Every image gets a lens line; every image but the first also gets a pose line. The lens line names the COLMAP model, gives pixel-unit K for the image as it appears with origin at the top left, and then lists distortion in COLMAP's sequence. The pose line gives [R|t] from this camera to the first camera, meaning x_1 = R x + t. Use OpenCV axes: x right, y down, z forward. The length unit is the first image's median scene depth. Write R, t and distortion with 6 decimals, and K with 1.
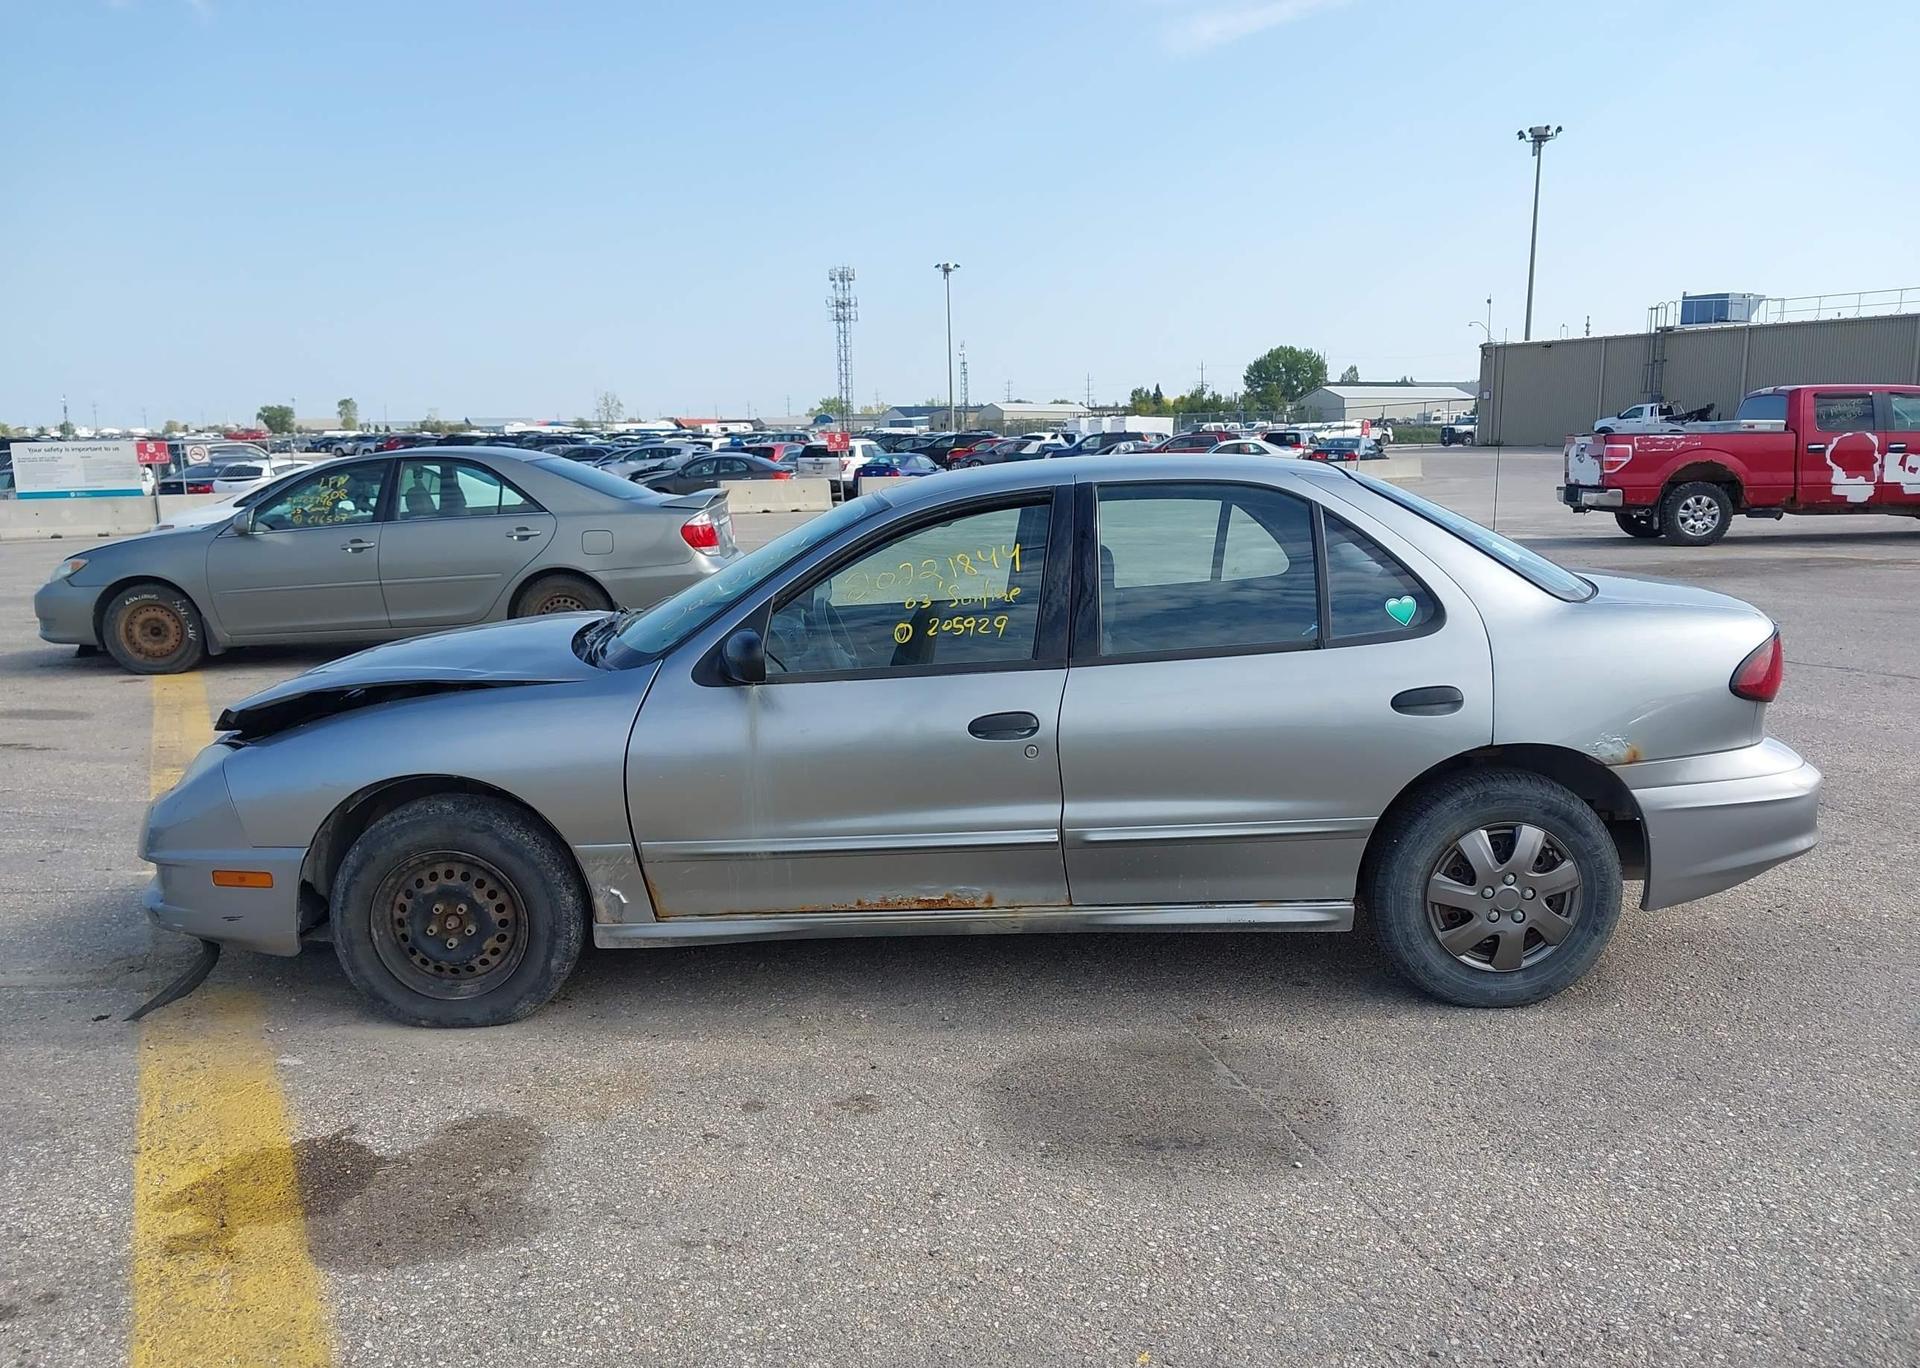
lens RADIAL K [[1471.5, 0, 948.0], [0, 1471.5, 746.0], [0, 0, 1]] dist [0.109673, -0.190757]
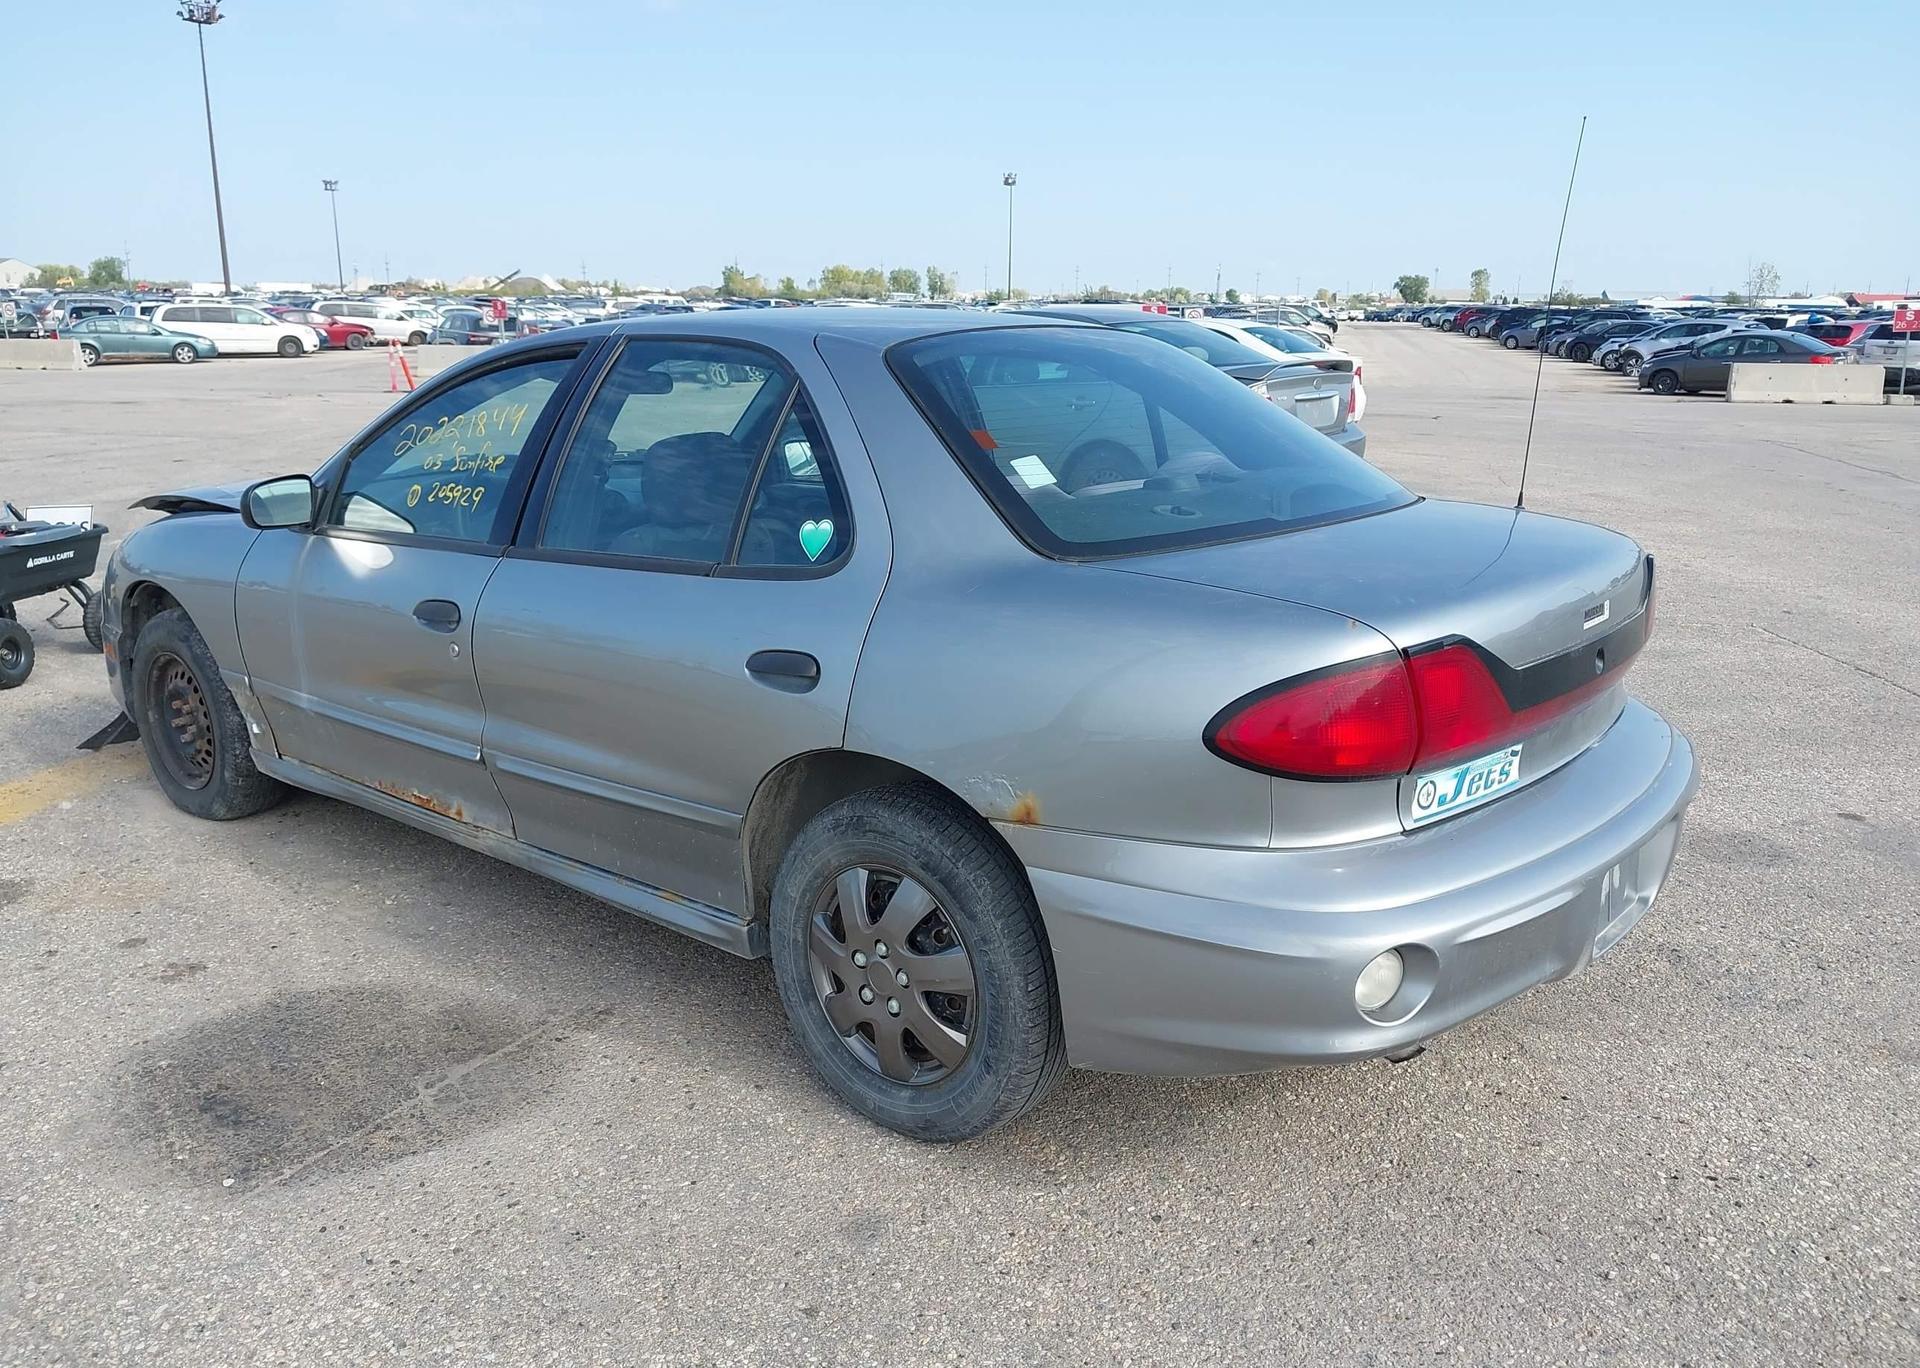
lens RADIAL K [[1500.3, 0, 956.8], [0, 1500.3, 705.1], [0, 0, 1]] dist [0.073782, -0.132203]
pose [[0.767714, 0.184545, -0.613644, 0.798708], [-0.152250, 0.982741, 0.105069, -0.097667], [0.622443, 0.012765, 0.782561, 0.476427]]
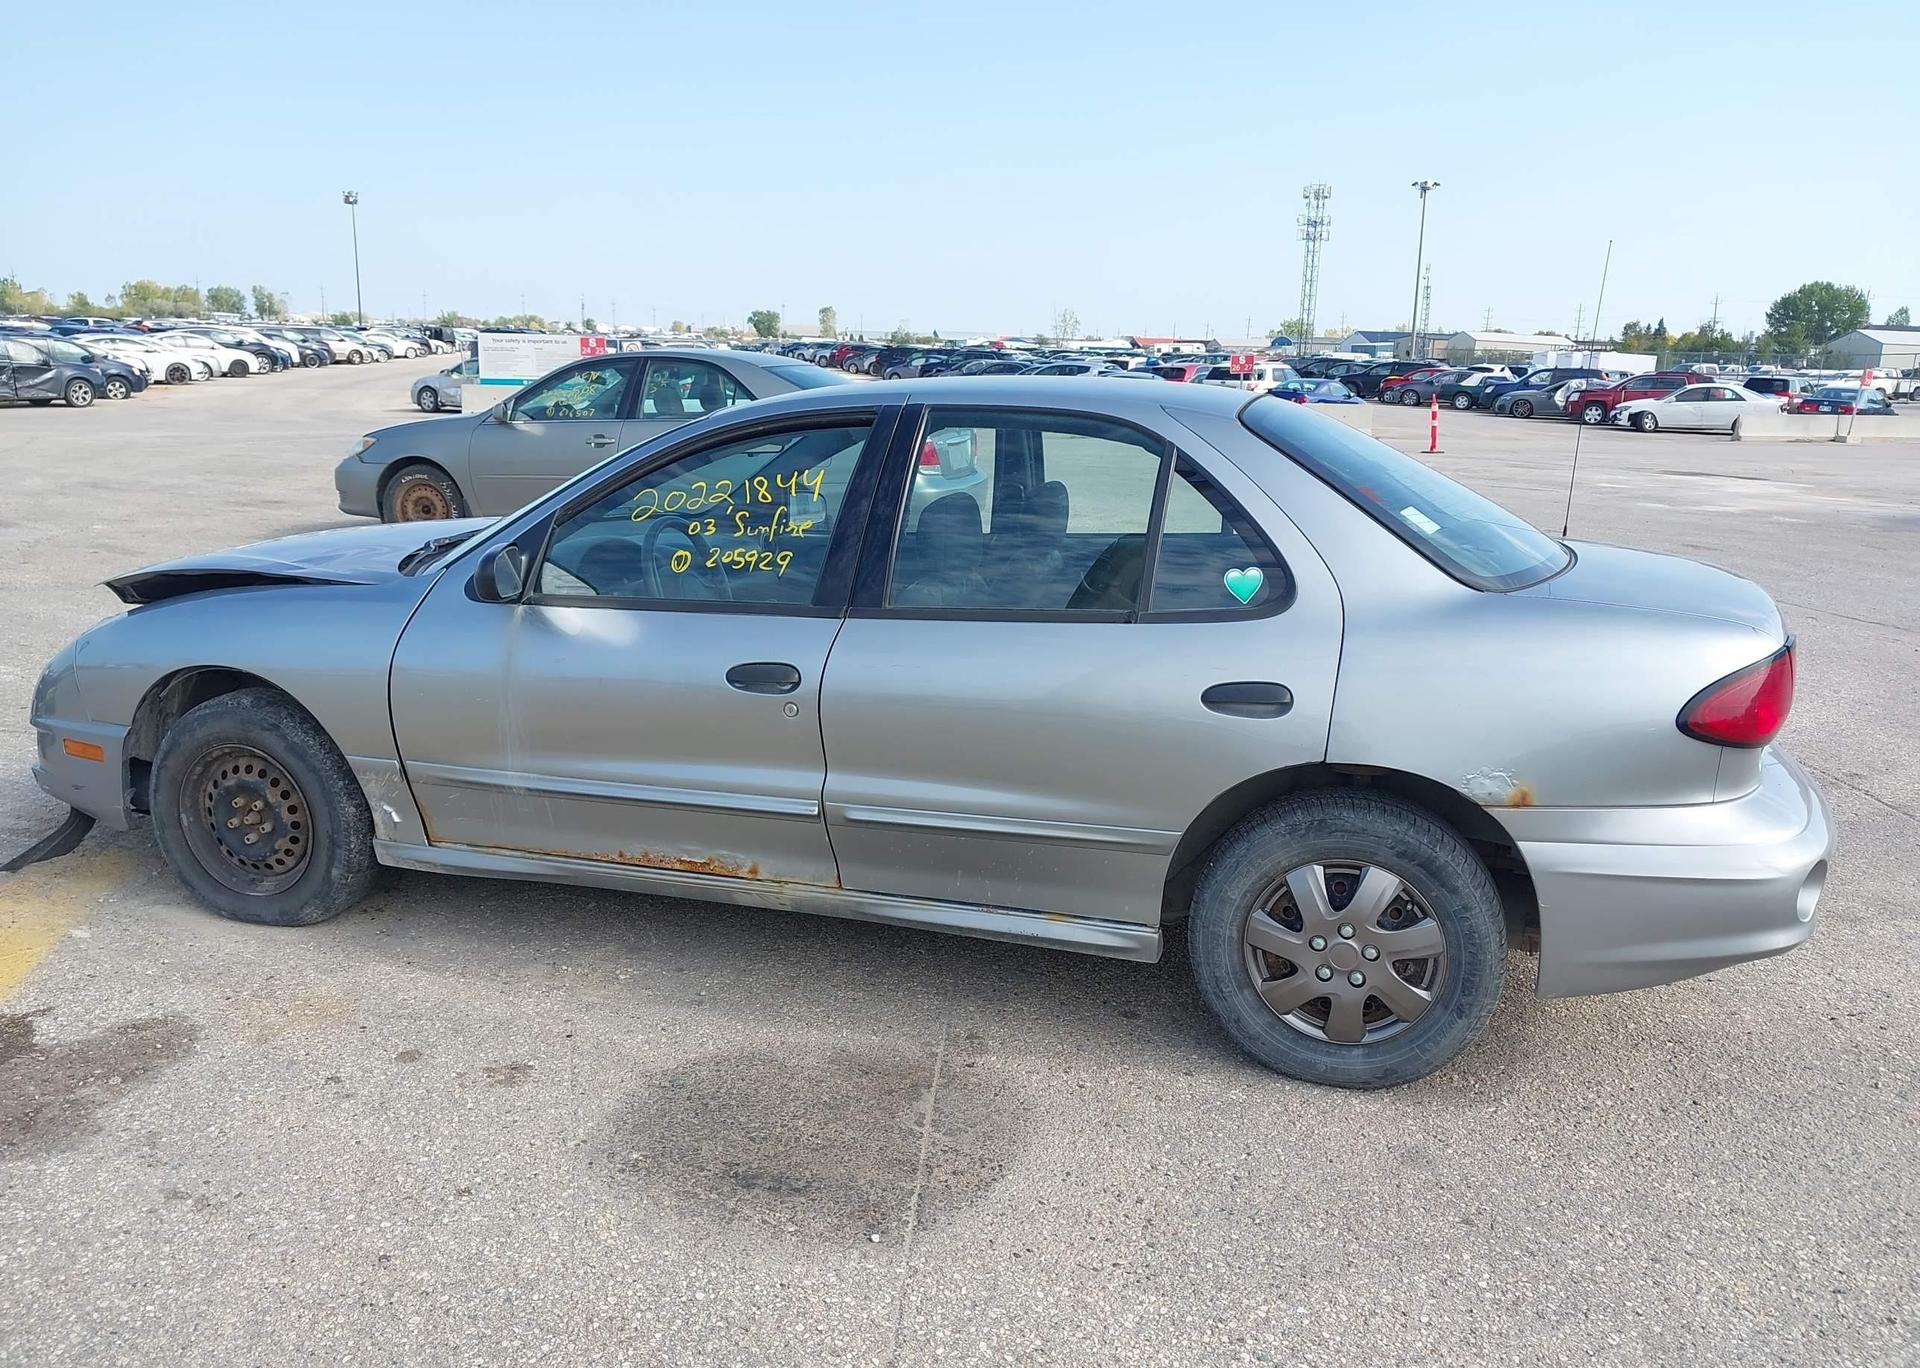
lens RADIAL K [[1489.6, 0, 957.3], [0, 1489.6, 719.9], [0, 0, 1]] dist [0.030142, -0.048844]
pose [[0.957456, 0.109217, -0.267113, 0.375708], [-0.100331, 0.993856, 0.046732, -0.039806], [0.270576, -0.017944, 0.962531, 0.171840]]
